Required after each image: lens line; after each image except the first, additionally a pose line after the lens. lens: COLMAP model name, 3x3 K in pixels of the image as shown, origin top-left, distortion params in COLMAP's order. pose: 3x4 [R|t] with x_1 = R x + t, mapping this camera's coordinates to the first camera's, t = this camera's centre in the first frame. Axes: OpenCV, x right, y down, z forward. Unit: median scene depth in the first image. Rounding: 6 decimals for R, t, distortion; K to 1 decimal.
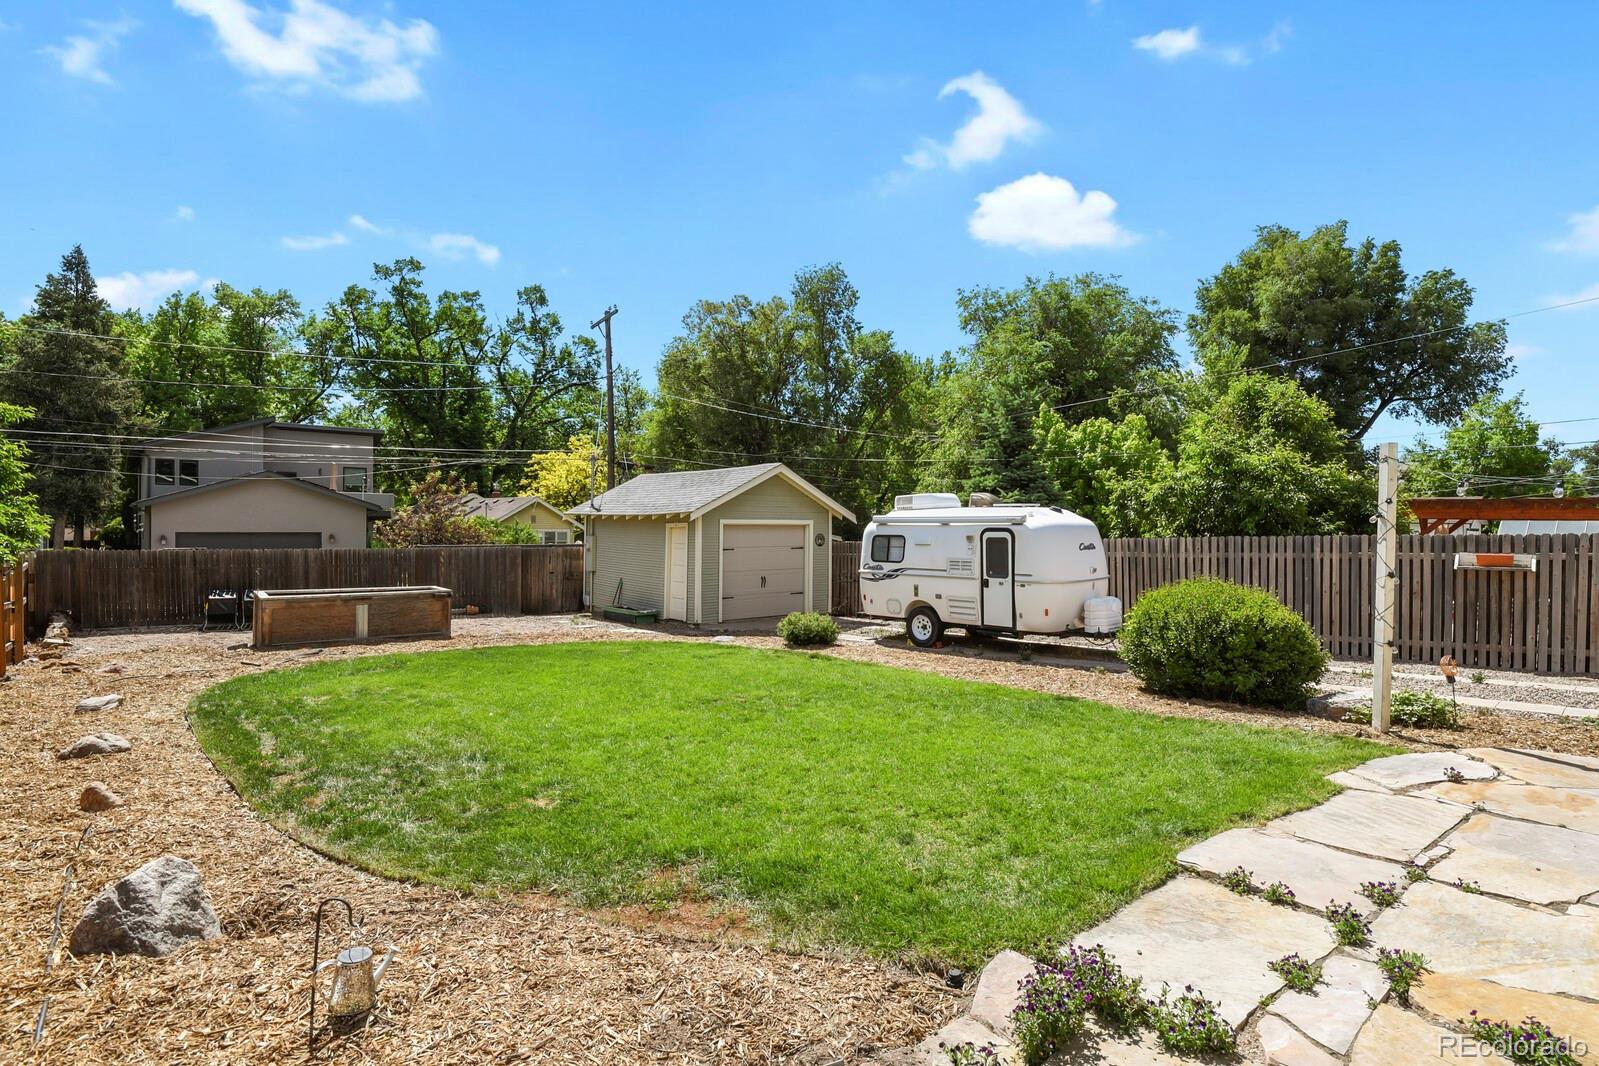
lens RADIAL K [[786.2, 0, 804.2], [0, 786.2, 531.3], [0, 0, 1]] dist [-0.009819, -0.004251]
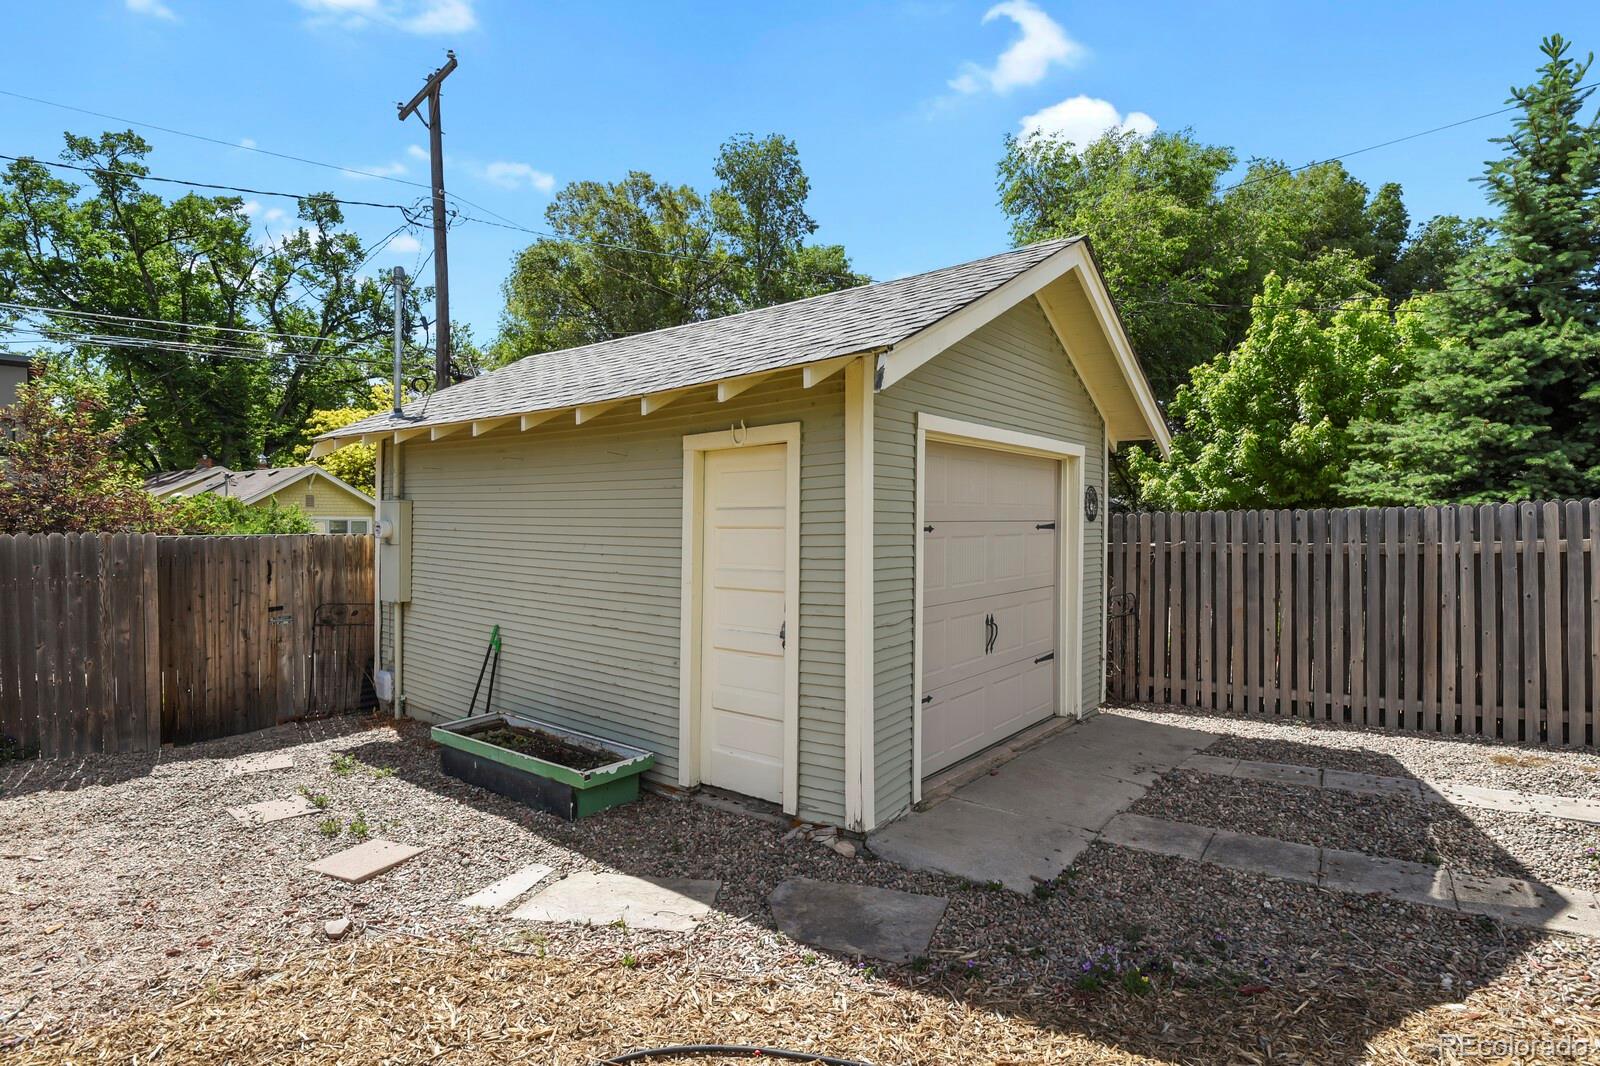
lens RADIAL K [[786.7, 0, 803.5], [0, 786.7, 525.8], [0, 0, 1]] dist [-0.009819, -0.004251]
pose [[0.979669, -0.007104, 0.200496, -0.053275], [0.007201, 0.999974, 0.000244, 0.005843], [-0.200492, 0.001205, 0.979695, 0.202157]]
